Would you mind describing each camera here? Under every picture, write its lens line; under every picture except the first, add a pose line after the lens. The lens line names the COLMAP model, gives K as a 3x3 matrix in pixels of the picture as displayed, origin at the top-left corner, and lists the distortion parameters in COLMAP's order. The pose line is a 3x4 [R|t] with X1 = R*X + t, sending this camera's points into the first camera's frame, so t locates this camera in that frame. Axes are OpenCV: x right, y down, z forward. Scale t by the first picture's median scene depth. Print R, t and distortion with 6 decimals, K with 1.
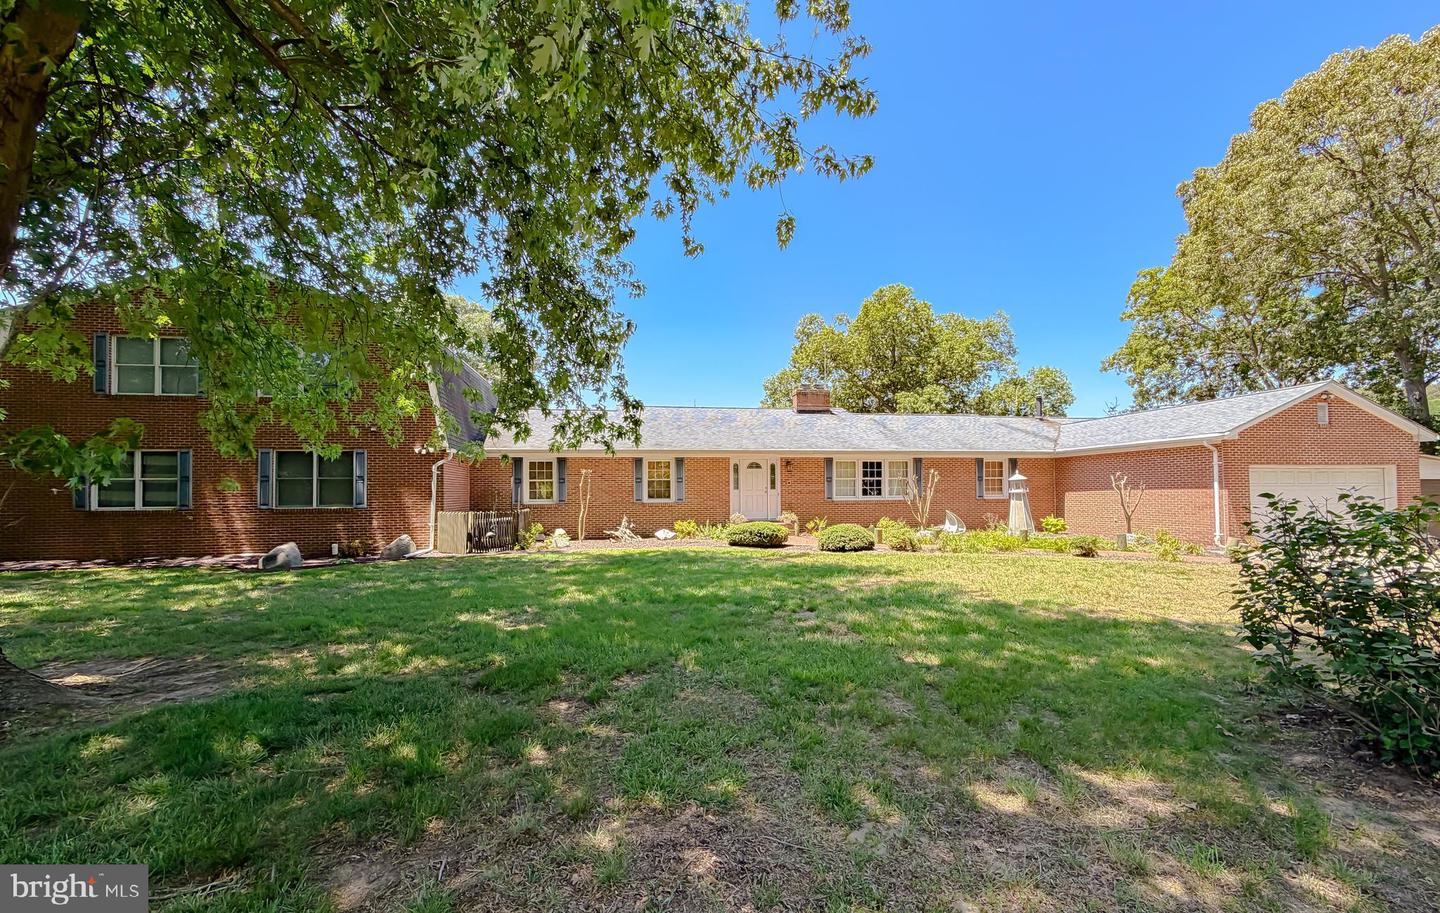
lens RADIAL K [[585.8, 0, 718.5], [0, 585.8, 485.1], [0, 0, 1]] dist [-0.004407, 0.001016]
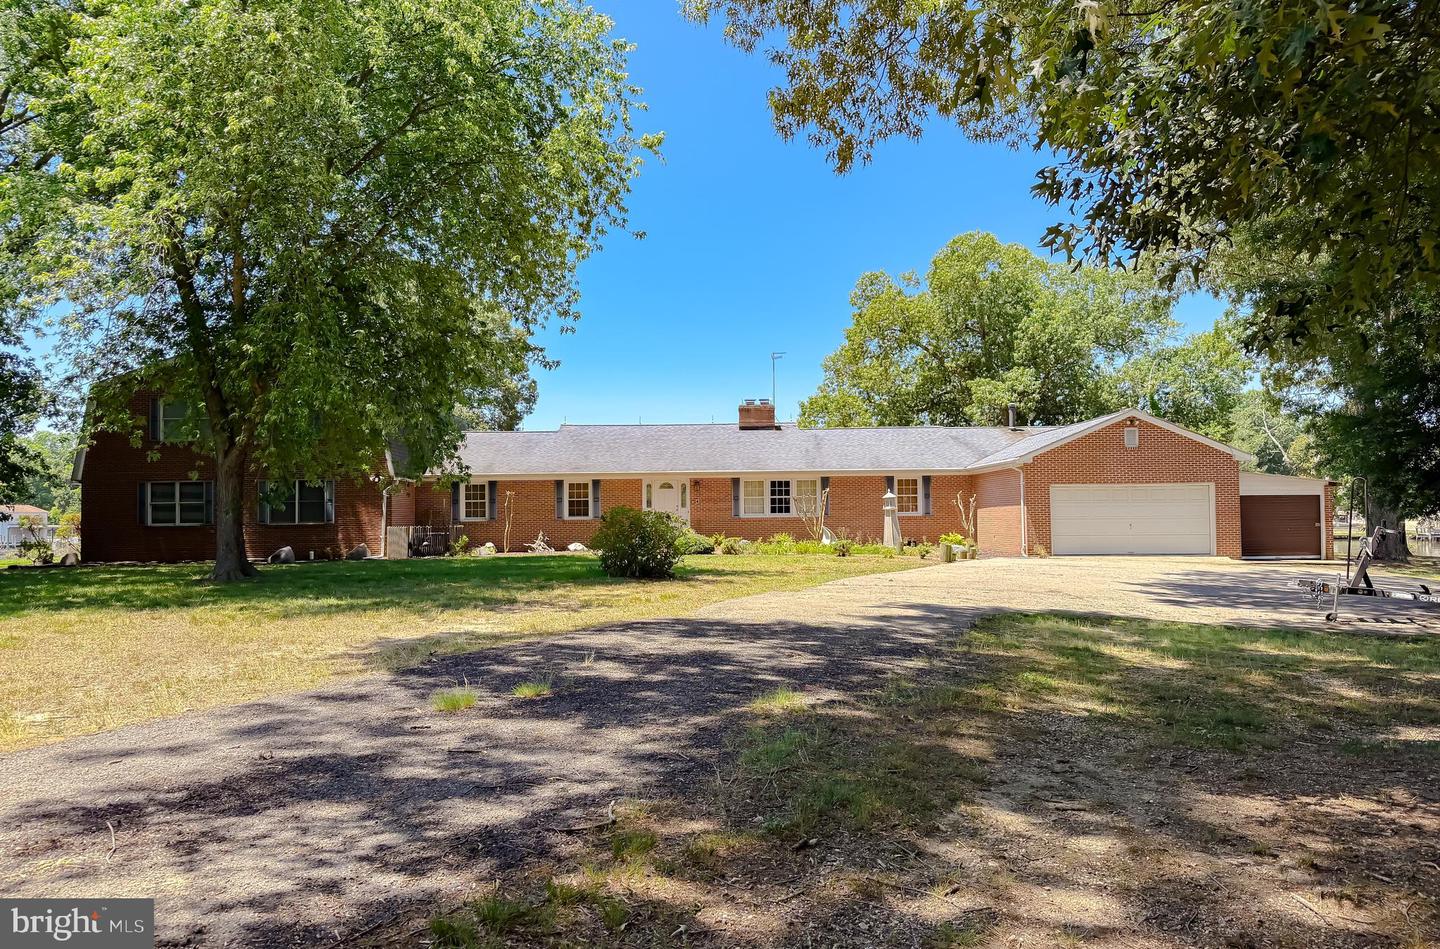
lens RADIAL K [[989.3, 0, 728.7], [0, 989.3, 484.2], [0, 0, 1]] dist [0.010995, -0.012893]
pose [[0.989907, -0.008054, -0.141488, 0.458987], [0.005799, 0.999850, -0.016344, -0.005942], [0.141598, 0.015358, 0.989805, -0.840573]]
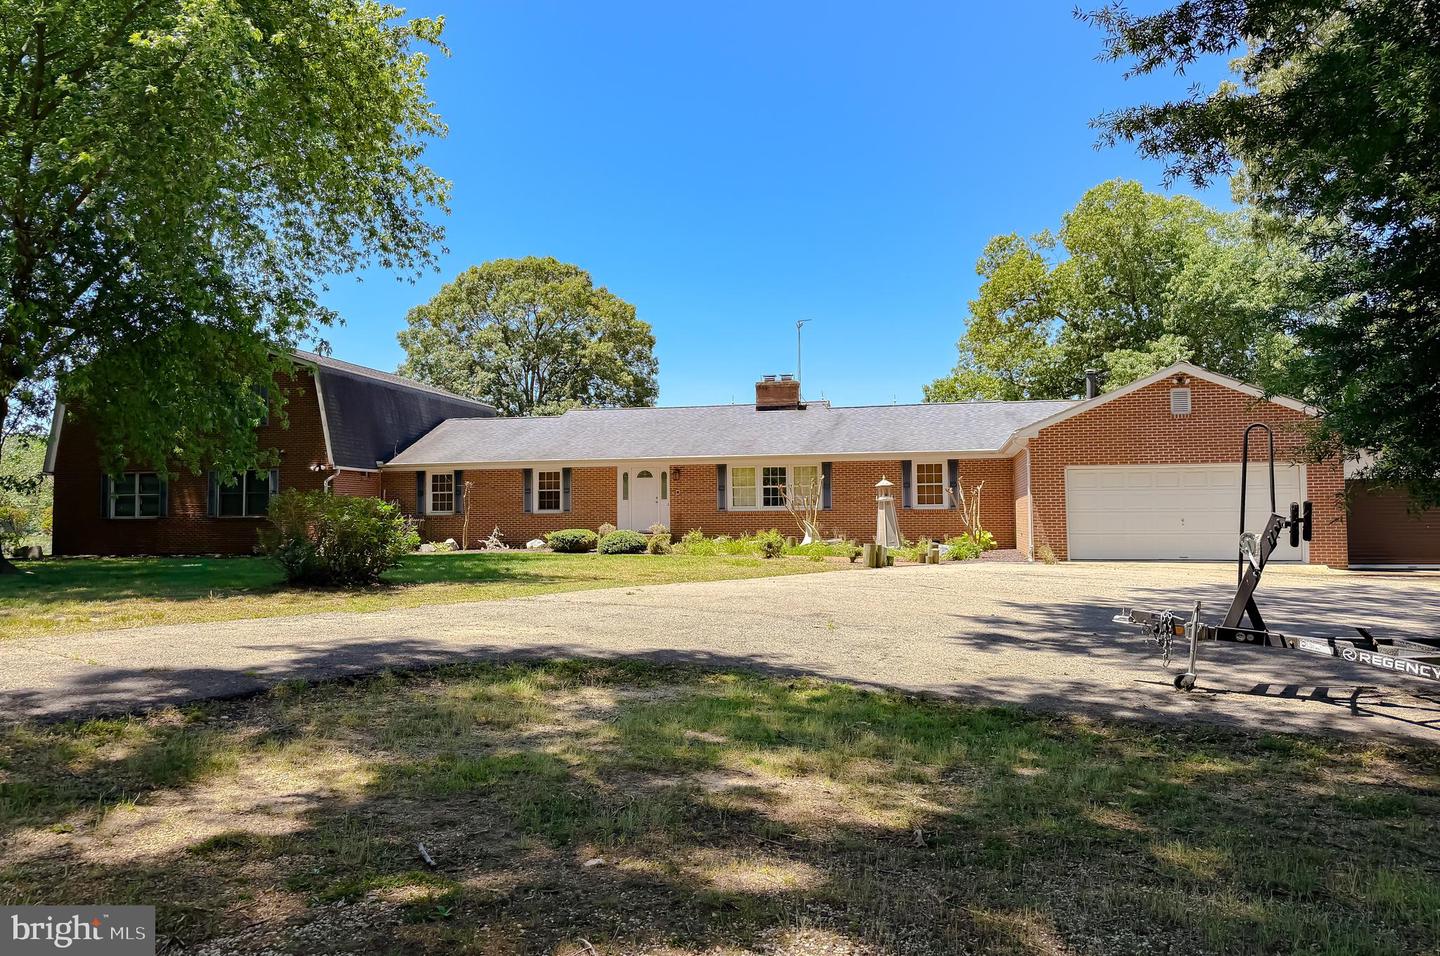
lens RADIAL K [[989.3, 0, 723.9], [0, 989.3, 467.7], [0, 0, 1]] dist [0.010995, -0.012893]
pose [[0.932895, -0.019254, -0.359632, 0.794192], [0.008063, 0.999436, -0.032594, 0.009363], [0.360057, 0.027507, 0.932525, -0.463318]]
